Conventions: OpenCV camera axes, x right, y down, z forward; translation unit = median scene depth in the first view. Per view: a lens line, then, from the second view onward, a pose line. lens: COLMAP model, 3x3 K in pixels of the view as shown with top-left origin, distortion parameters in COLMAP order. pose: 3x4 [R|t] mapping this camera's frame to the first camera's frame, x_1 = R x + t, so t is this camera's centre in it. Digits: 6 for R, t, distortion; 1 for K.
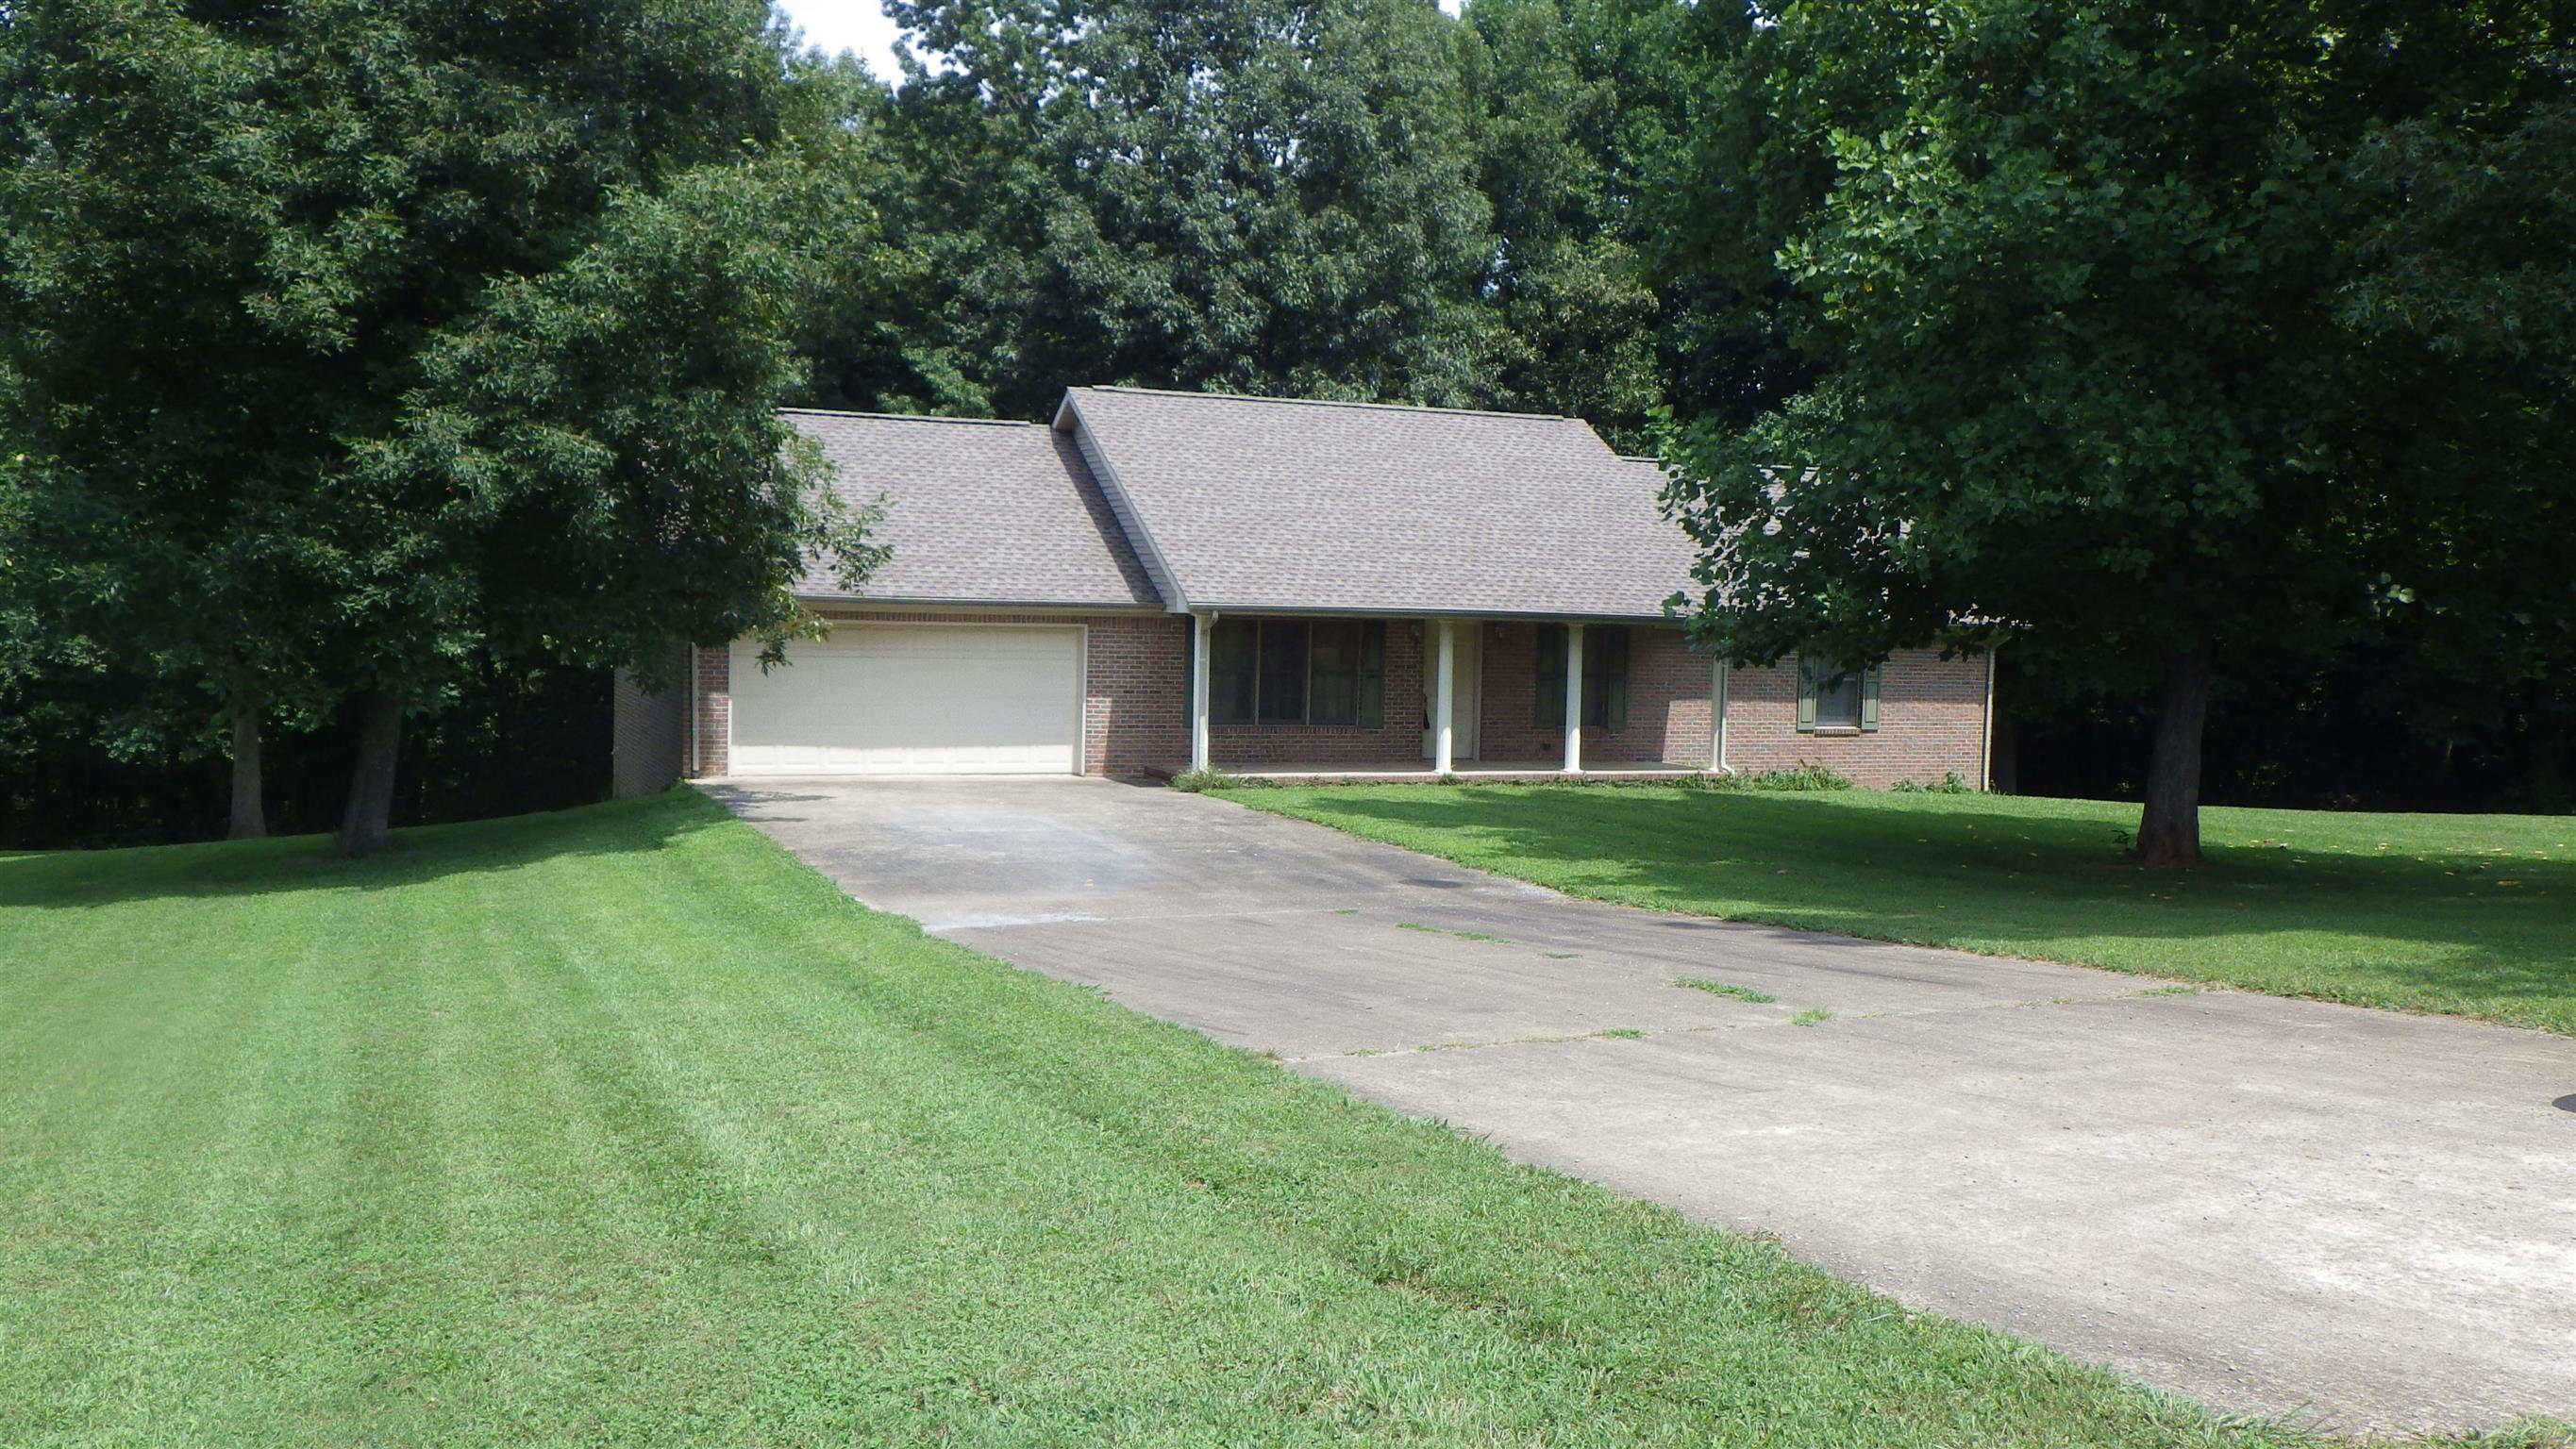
lens RADIAL K [[2144.2, 0, 1281.1], [0, 2144.2, 729.8], [0, 0, 1]] dist [-0.003587, 0.020504]
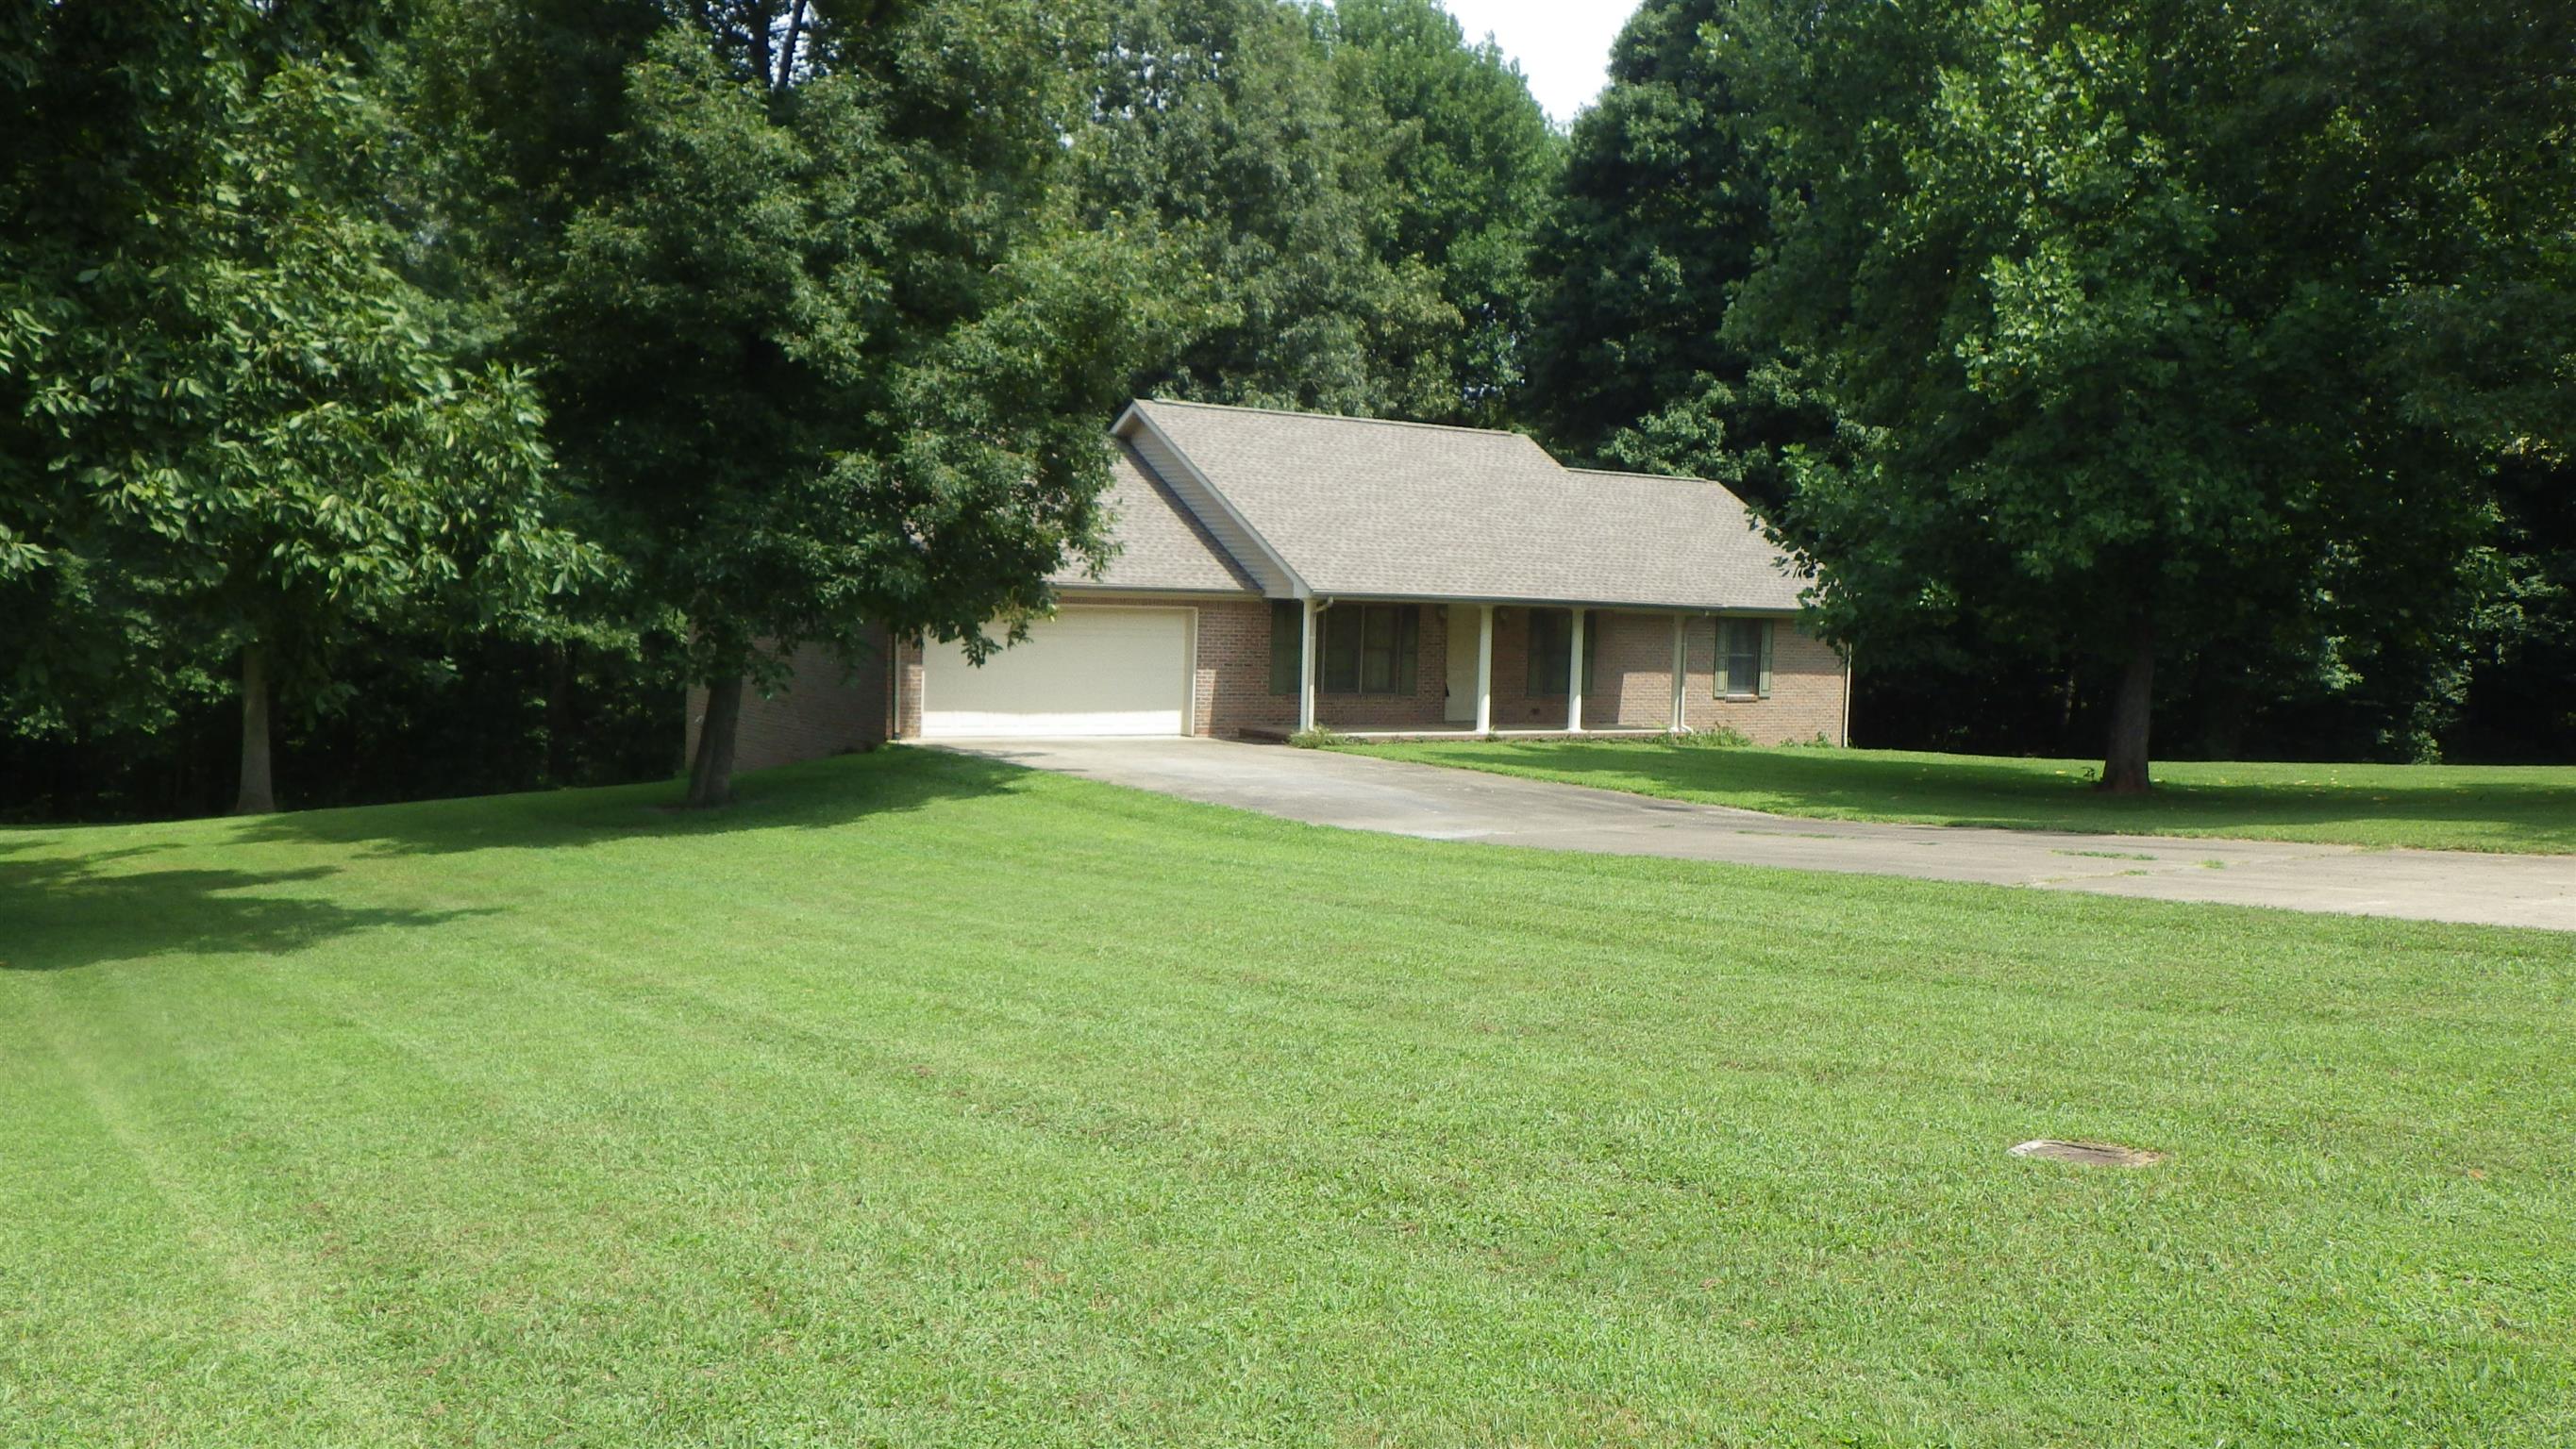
lens RADIAL K [[2144.2, 0, 1299.7], [0, 2144.2, 724.2], [0, 0, 1]] dist [-0.003587, 0.020504]
pose [[0.976369, -0.005692, 0.216033, -0.285850], [0.004102, 0.999961, 0.007807, 0.005611], [-0.216069, -0.006736, 0.976355, -0.152564]]
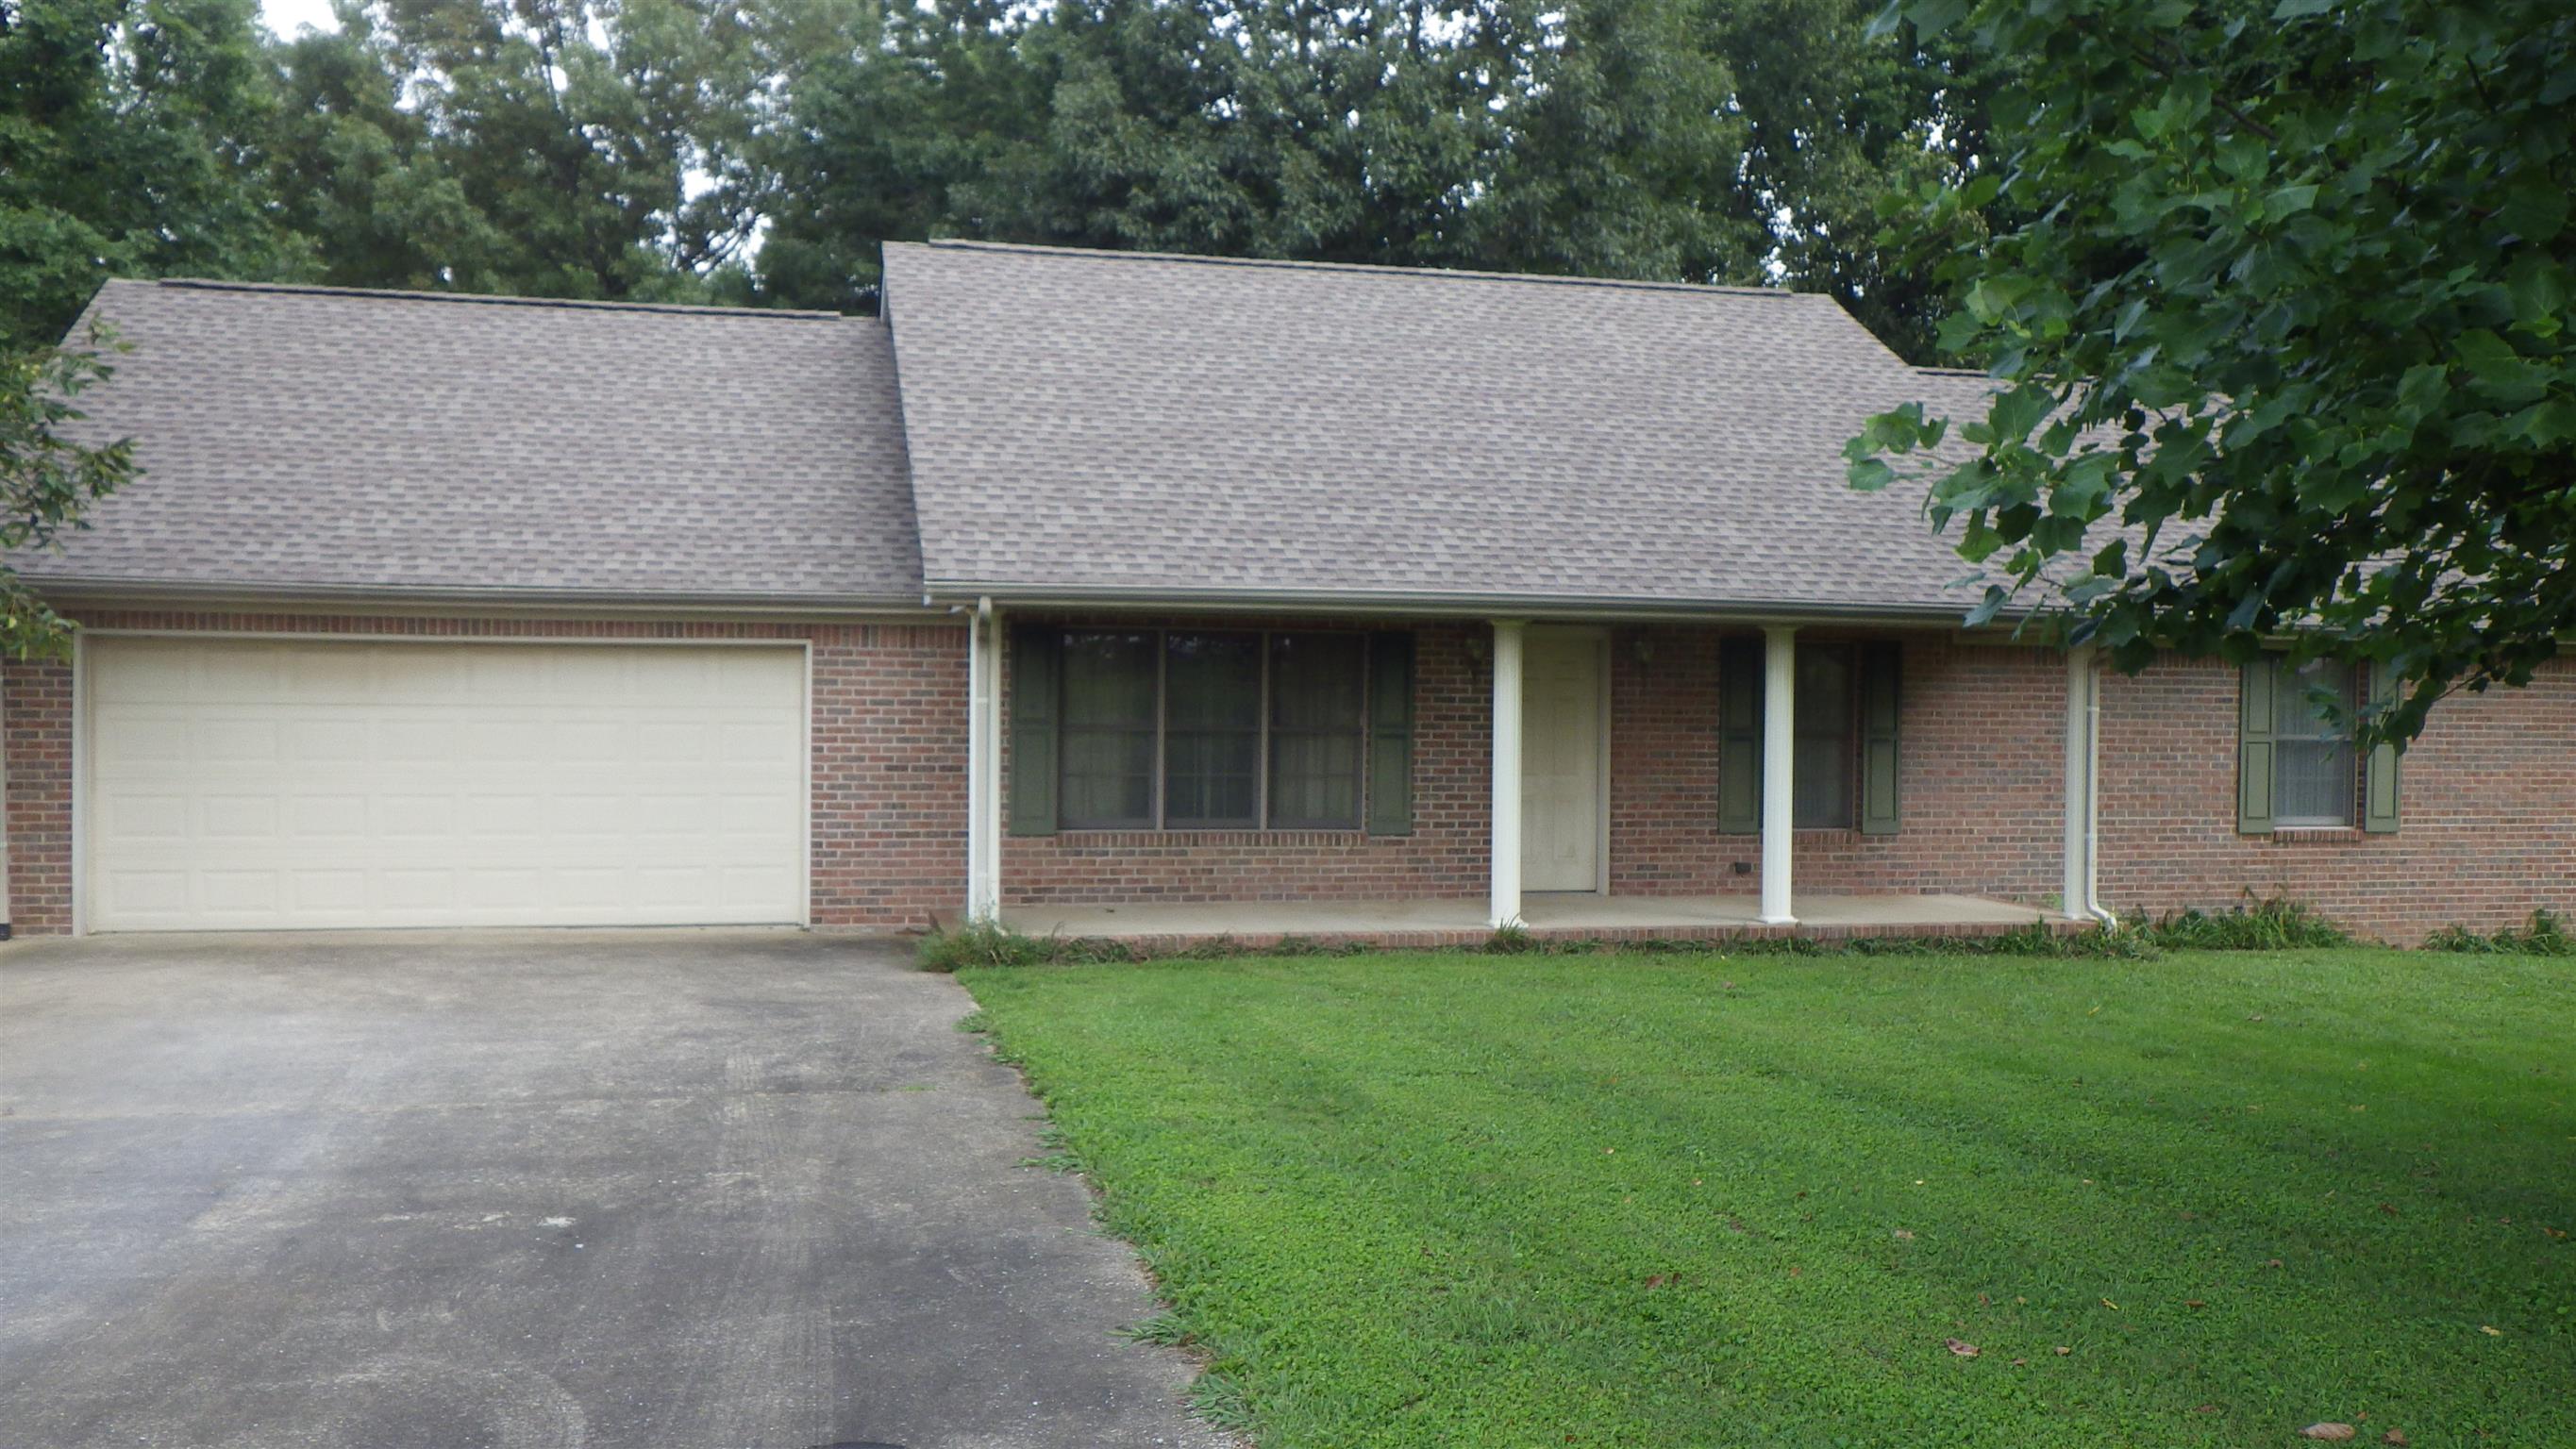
lens RADIAL K [[2144.2, 0, 1276.5], [0, 2144.2, 715.2], [0, 0, 1]] dist [-0.003587, 0.020504]
pose [[0.986411, -0.012503, -0.163821, 0.106030], [0.004420, 0.998759, -0.049612, -0.004062], [0.164238, 0.048214, 0.985242, 0.497354]]
